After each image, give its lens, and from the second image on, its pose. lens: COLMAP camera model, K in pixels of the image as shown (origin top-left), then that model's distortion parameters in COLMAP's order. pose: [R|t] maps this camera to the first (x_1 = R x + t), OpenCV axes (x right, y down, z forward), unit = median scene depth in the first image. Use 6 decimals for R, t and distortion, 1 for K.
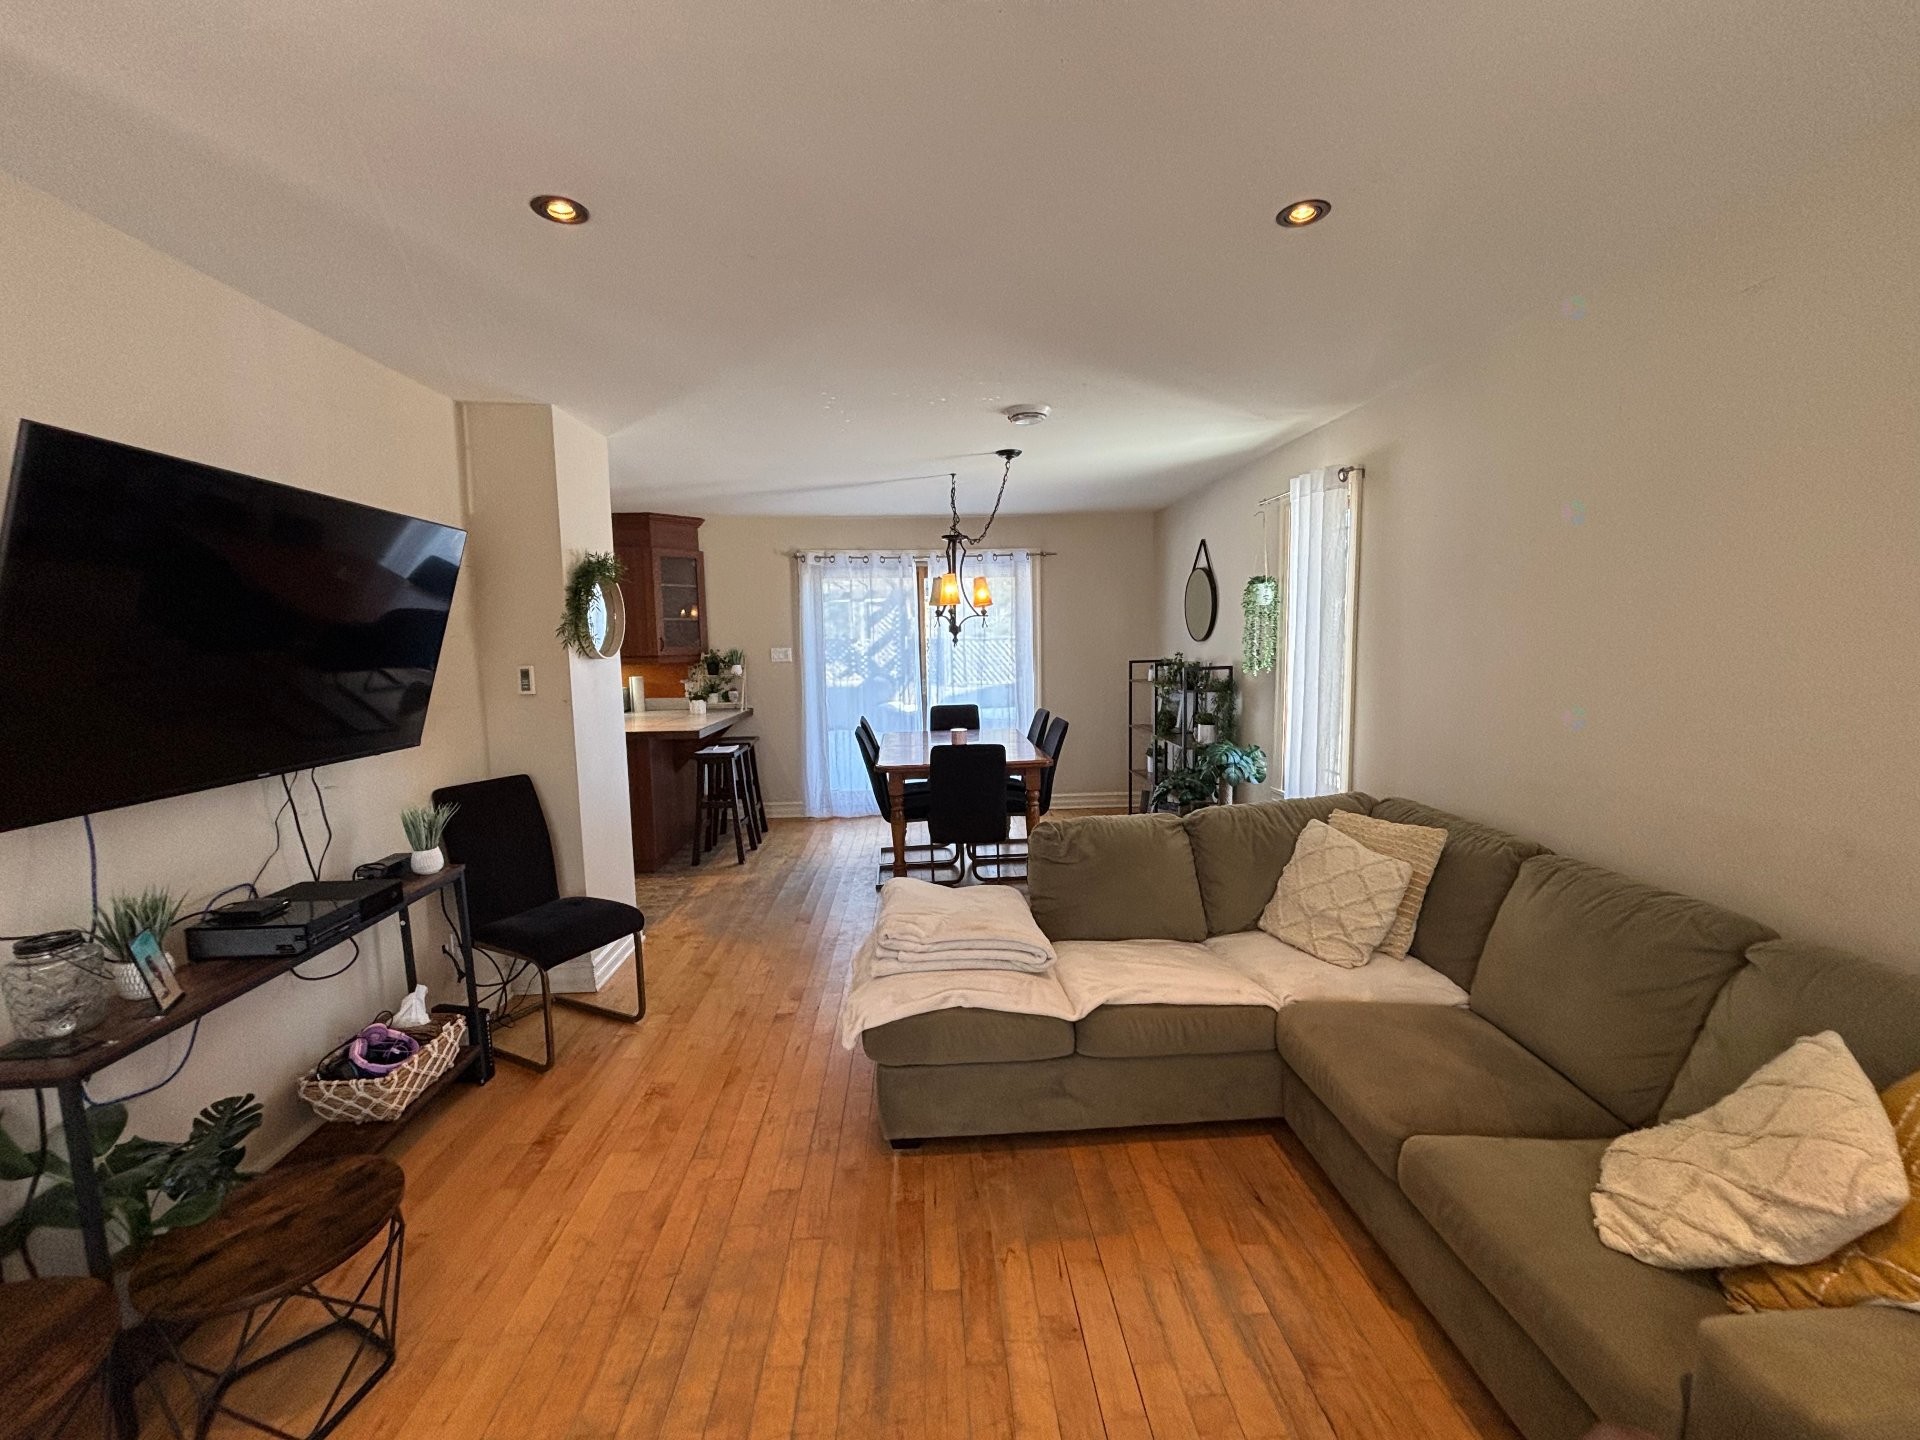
lens RADIAL K [[759.9, 0, 971.6], [0, 759.9, 721.0], [0, 0, 1]] dist [0.001435, -0.000198]
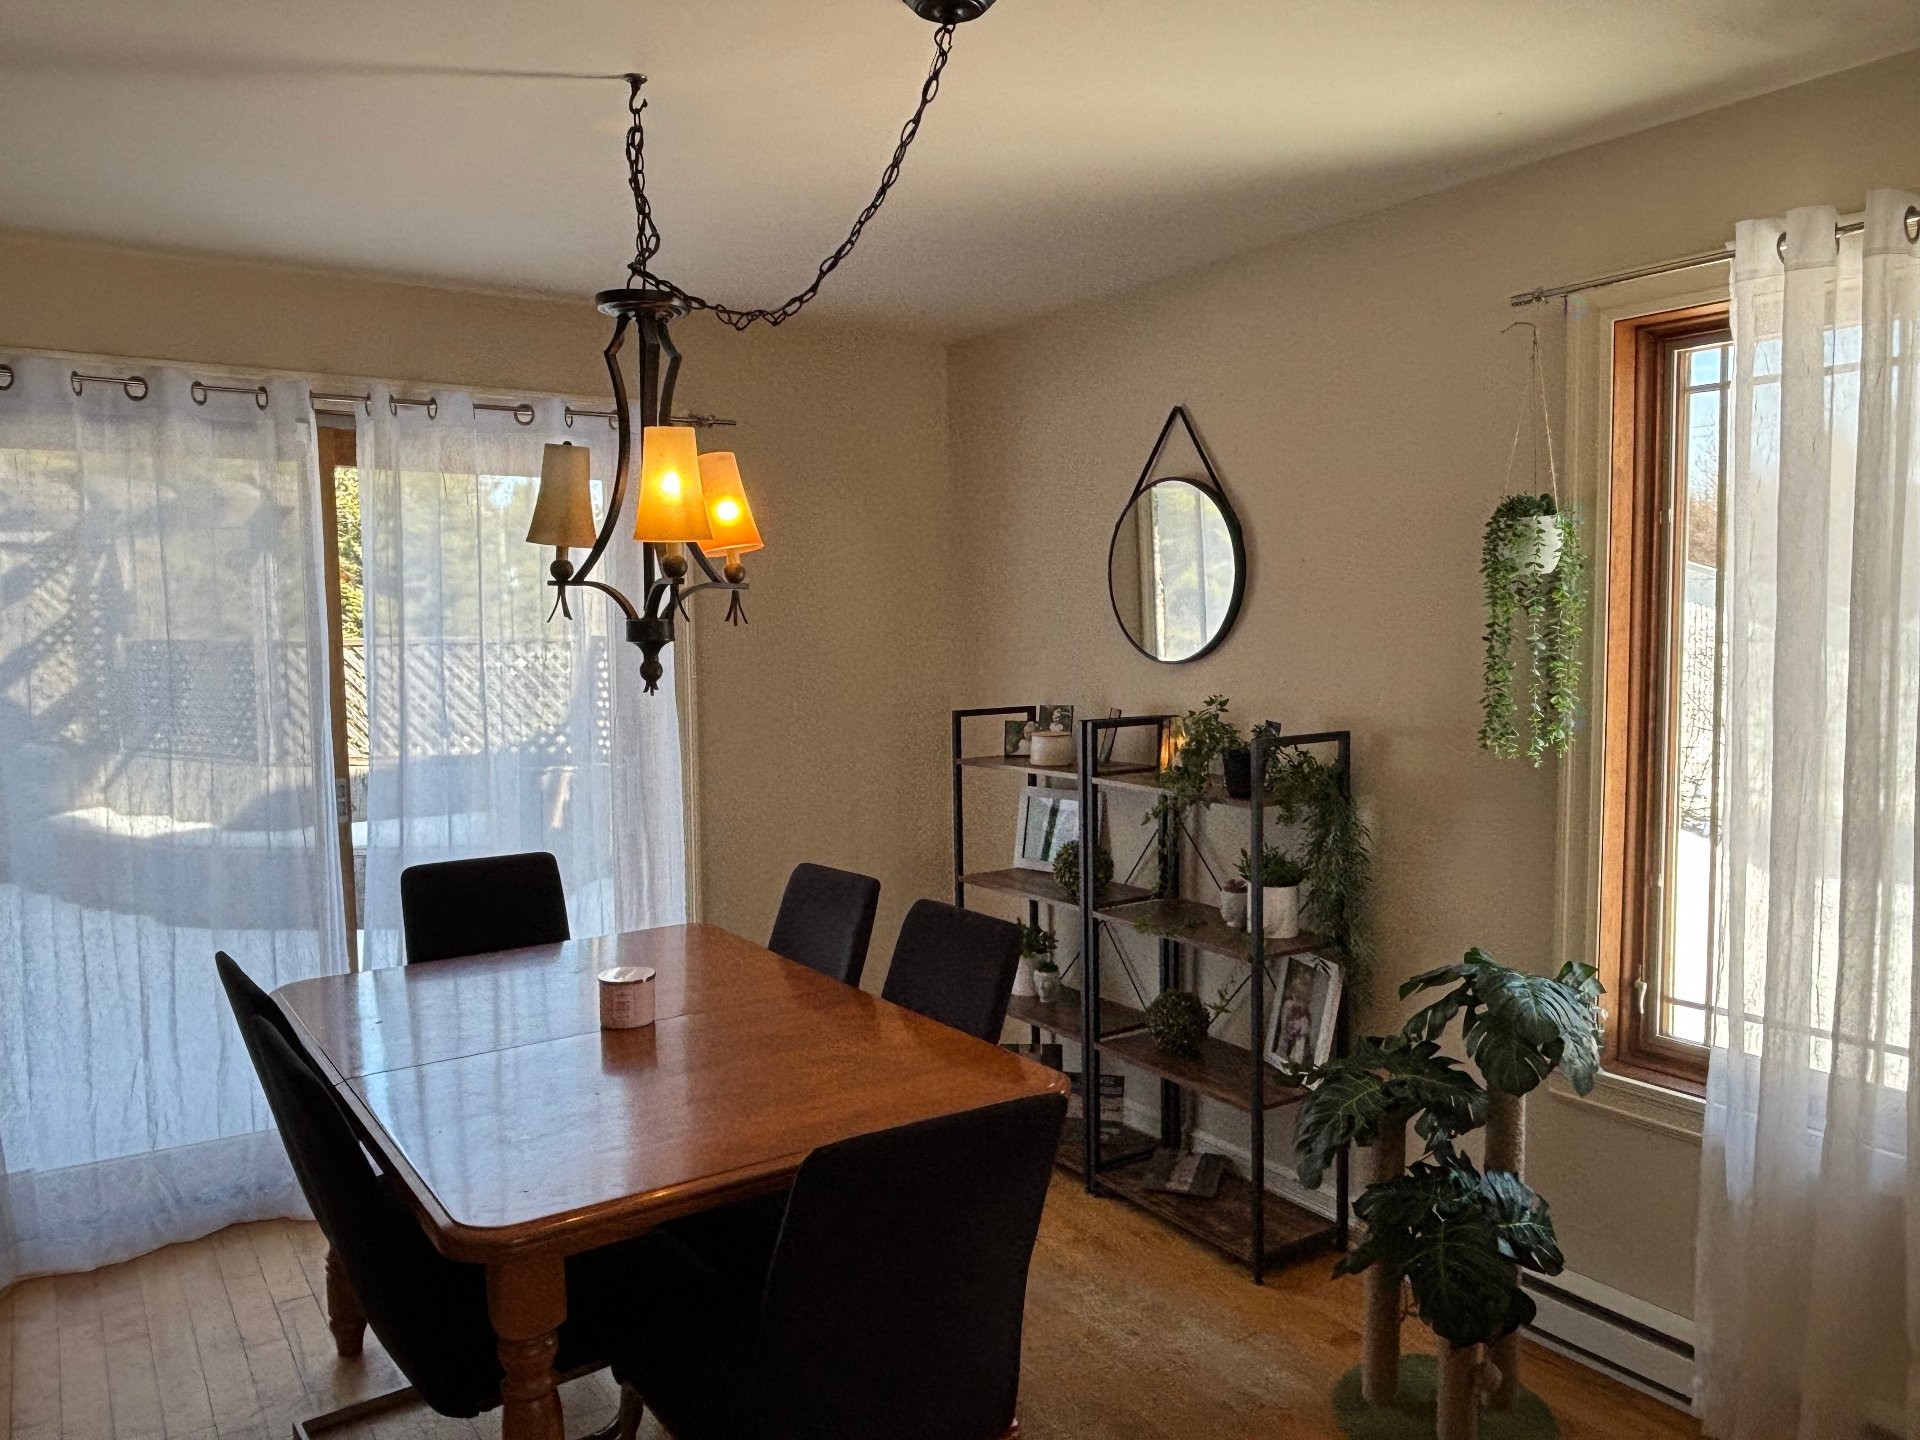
lens RADIAL K [[1405.1, 0, 959.1], [0, 1405.1, 728.6], [0, 0, 1]] dist [0.026491, -0.024306]
pose [[0.869270, -0.029827, 0.493438, -0.136472], [0.049576, 0.998406, -0.026985, -0.049584], [-0.491846, 0.047920, 0.869362, 0.371840]]
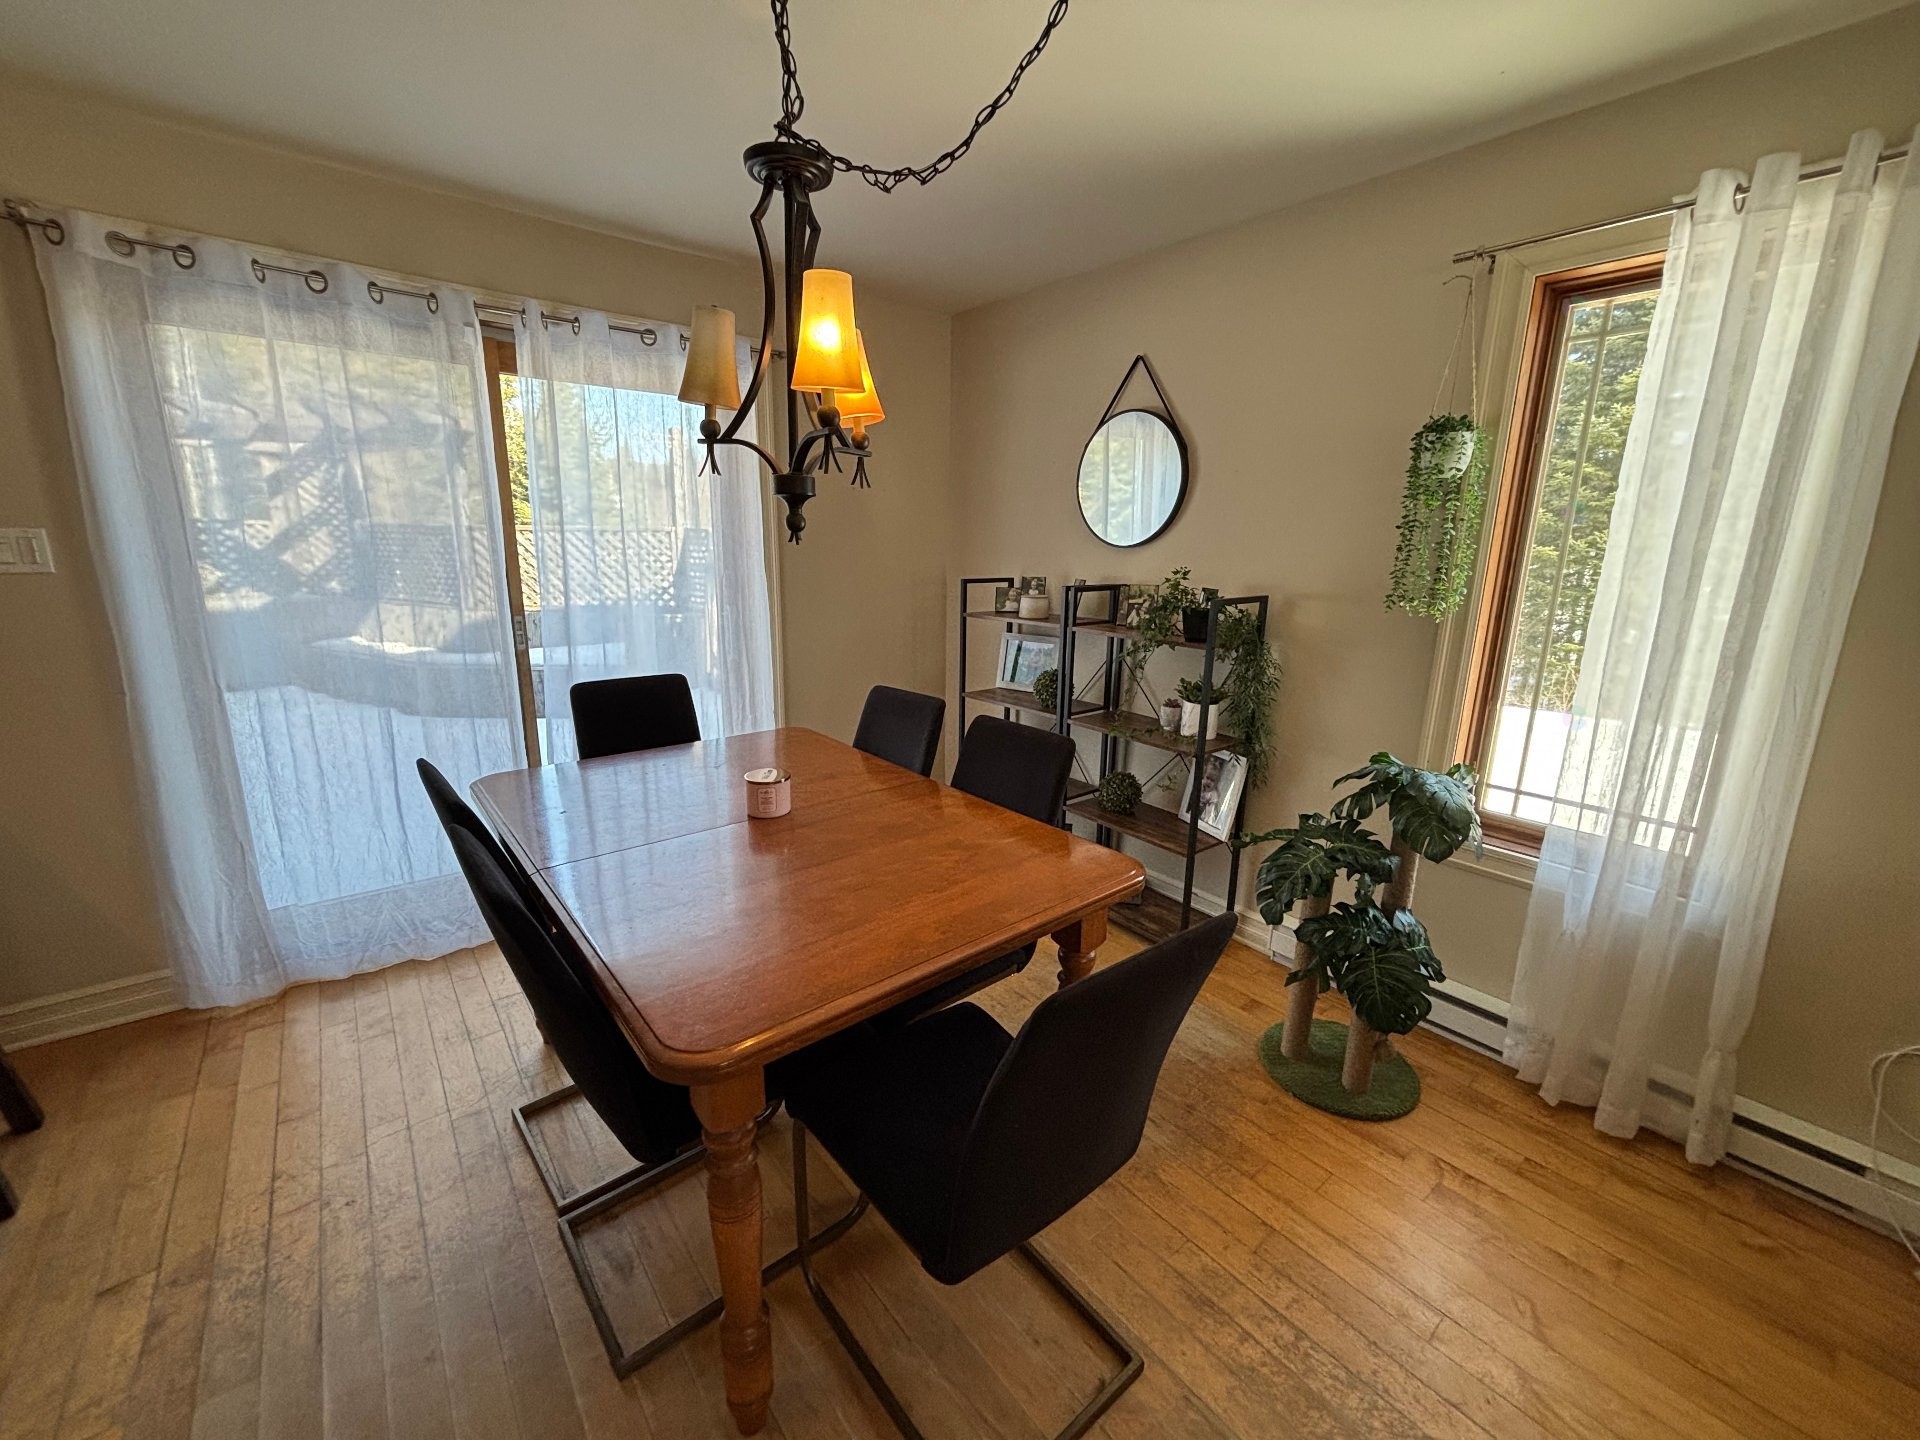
lens RADIAL K [[759.9, 0, 954.9], [0, 759.9, 716.7], [0, 0, 1]] dist [0.001435, -0.000198]
pose [[0.814290, -0.097246, 0.572254, -0.120549], [0.029945, 0.991591, 0.125896, -0.047845], [-0.579686, -0.085380, 0.810355, 0.524671]]
